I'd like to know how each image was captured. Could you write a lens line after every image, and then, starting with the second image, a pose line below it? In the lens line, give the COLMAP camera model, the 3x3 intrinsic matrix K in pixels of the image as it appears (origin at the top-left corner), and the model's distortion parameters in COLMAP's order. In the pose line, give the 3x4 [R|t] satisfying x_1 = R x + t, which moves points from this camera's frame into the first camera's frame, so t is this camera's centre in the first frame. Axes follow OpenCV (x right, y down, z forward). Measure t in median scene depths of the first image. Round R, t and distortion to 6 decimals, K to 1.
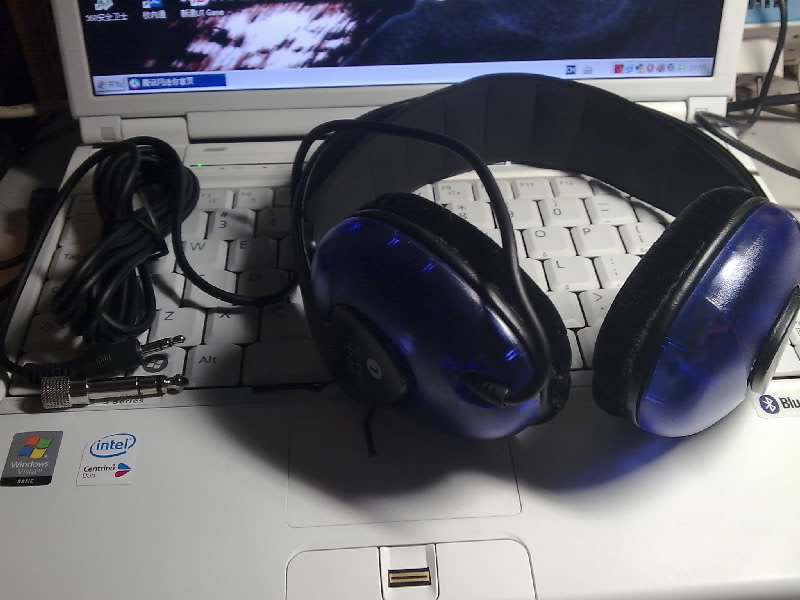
lens RADIAL K [[872.7, 0, 398.3], [0, 872.7, 275.0], [0, 0, 1]] dist [-0.088641, 0.011624]
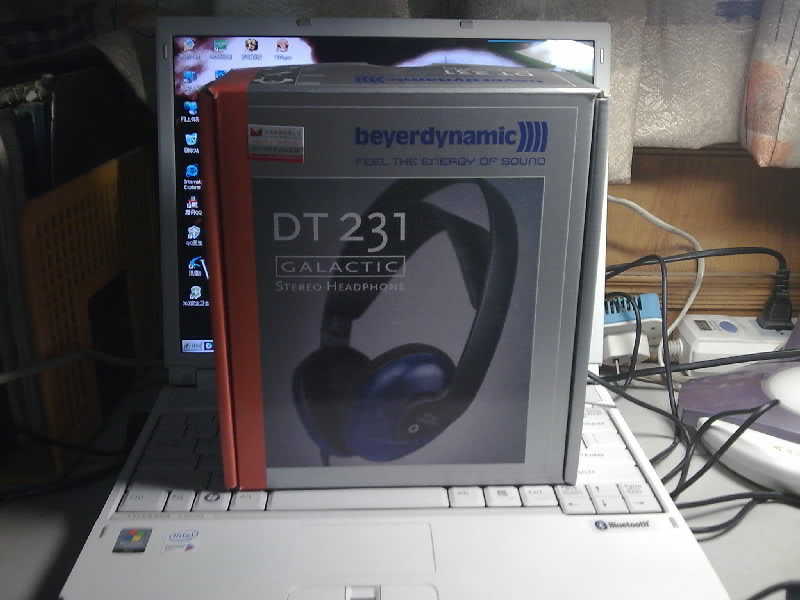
lens RADIAL K [[804.3, 0, 400.0], [0, 804.3, 300.0], [0, 0, 1]] dist [0.002332, -0.206235]
pose [[0.999761, 0.017605, -0.012988, 0.077380], [-0.021173, 0.928039, -0.371882, 0.321820], [0.005506, 0.372068, 0.928189, -0.515869]]
